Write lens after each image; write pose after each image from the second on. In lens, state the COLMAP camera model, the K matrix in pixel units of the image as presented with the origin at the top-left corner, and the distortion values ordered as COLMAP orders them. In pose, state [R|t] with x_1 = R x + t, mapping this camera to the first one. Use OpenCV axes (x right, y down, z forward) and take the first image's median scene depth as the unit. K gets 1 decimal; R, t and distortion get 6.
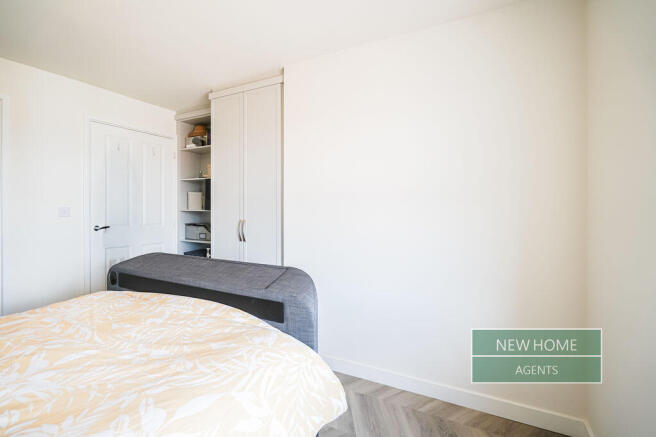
lens RADIAL K [[296.6, 0, 328.0], [0, 296.6, 218.5], [0, 0, 1]] dist [0.001593, 0.000143]
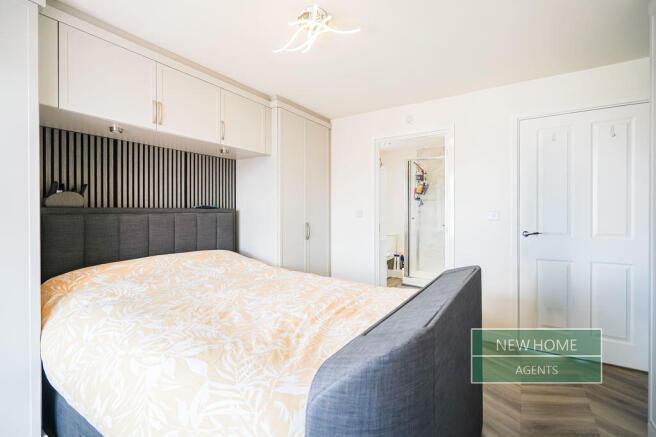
lens RADIAL K [[303.3, 0, 328.0], [0, 303.3, 218.5], [0, 0, 1]] dist [-0.001968, -0.000163]
pose [[-0.116086, 0.019154, -0.993054, 0.658458], [-0.029273, 0.999314, 0.022696, -0.054019], [0.992808, 0.031704, -0.115445, 1.394109]]
